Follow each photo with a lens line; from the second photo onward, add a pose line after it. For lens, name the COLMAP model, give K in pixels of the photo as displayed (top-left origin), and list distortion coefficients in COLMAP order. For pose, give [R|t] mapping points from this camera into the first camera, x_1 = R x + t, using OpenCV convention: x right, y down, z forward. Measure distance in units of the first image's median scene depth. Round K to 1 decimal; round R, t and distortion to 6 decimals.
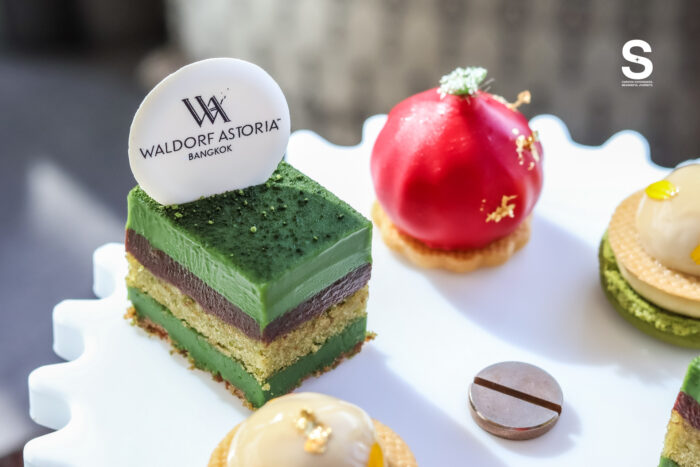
lens RADIAL K [[1892.6, 0, 351.7], [0, 1892.6, 234.8], [0, 0, 1]] dist [-0.057353, 0.000000]
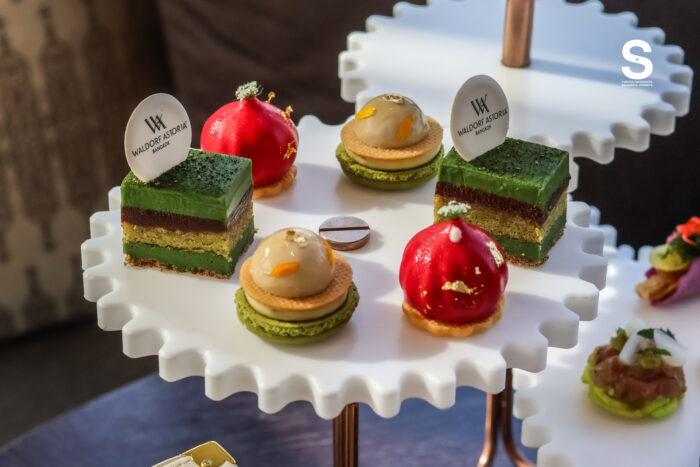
lens RADIAL K [[1892.6, 0, 351.1], [0, 1892.6, 237.6], [0, 0, 1]] dist [-0.057353, 0.000000]
pose [[0.870602, -0.297218, 0.392063, -0.645529], [0.352255, 0.932895, -0.074991, 0.235968], [-0.343465, 0.203393, 0.916877, -0.715958]]
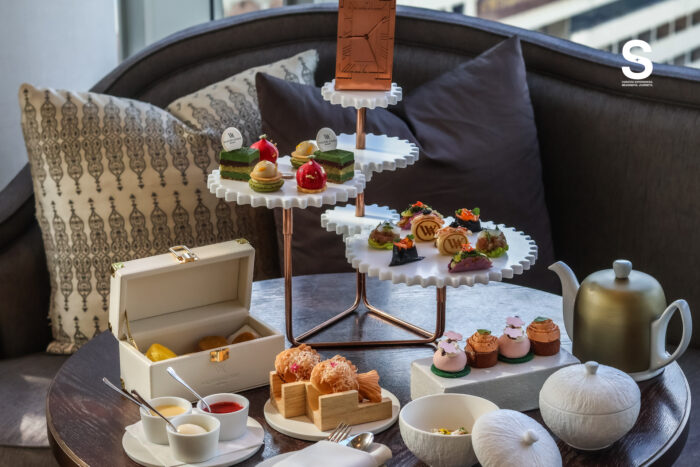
lens RADIAL K [[1892.6, 0, 349.2], [0, 1892.6, 233.1], [0, 0, 1]] dist [-0.057353, 0.000000]
pose [[0.925691, -0.157943, 0.343729, -1.900007], [0.279349, 0.898119, -0.339627, 2.440071], [-0.255067, 0.410410, 0.875502, -4.437479]]
